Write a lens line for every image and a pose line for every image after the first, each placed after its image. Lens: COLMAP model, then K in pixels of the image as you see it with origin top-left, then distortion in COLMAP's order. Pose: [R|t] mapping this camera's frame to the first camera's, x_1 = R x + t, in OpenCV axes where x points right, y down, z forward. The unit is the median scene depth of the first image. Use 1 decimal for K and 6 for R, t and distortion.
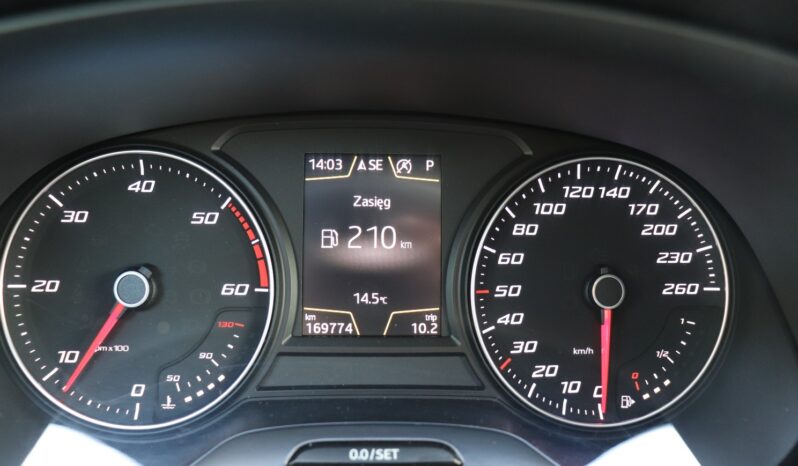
lens RADIAL K [[657.9, 0, 392.2], [0, 657.9, 229.3], [0, 0, 1]] dist [-0.181658, 0.155501]
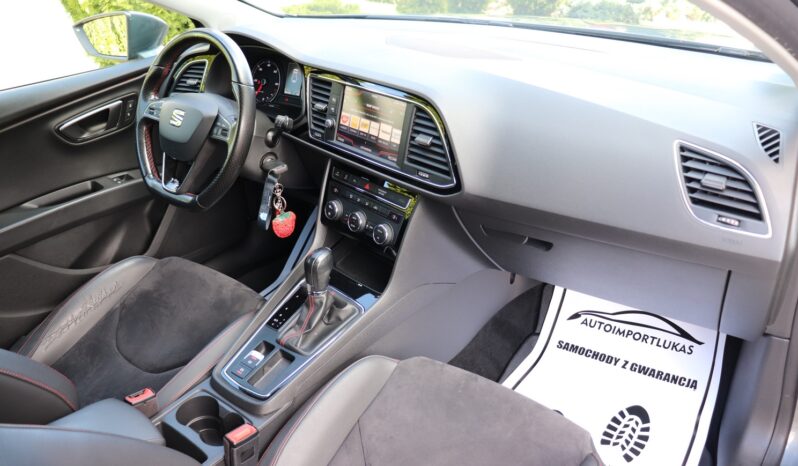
lens RADIAL K [[657.9, 0, 392.2], [0, 657.9, 229.3], [0, 0, 1]] dist [-0.181658, 0.155501]
pose [[0.740022, 0.249871, -0.624446, 4.461654], [-0.139960, 0.965315, 0.220404, -0.080403], [0.657860, -0.075706, 0.749326, -2.774686]]
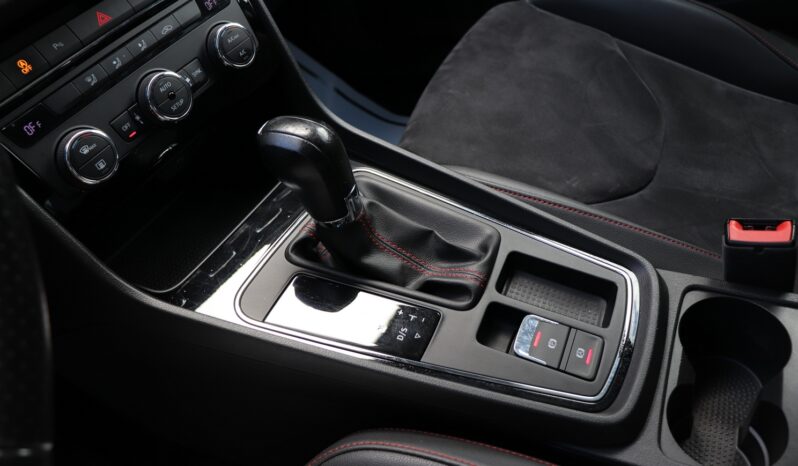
lens RADIAL K [[657.9, 0, 392.2], [0, 657.9, 229.3], [0, 0, 1]] dist [-0.181658, 0.155501]
pose [[0.425886, -0.694944, 0.579374, 0.325726], [0.484240, 0.715992, 0.502859, 0.612080], [-0.764286, 0.066395, 0.641450, -0.996987]]
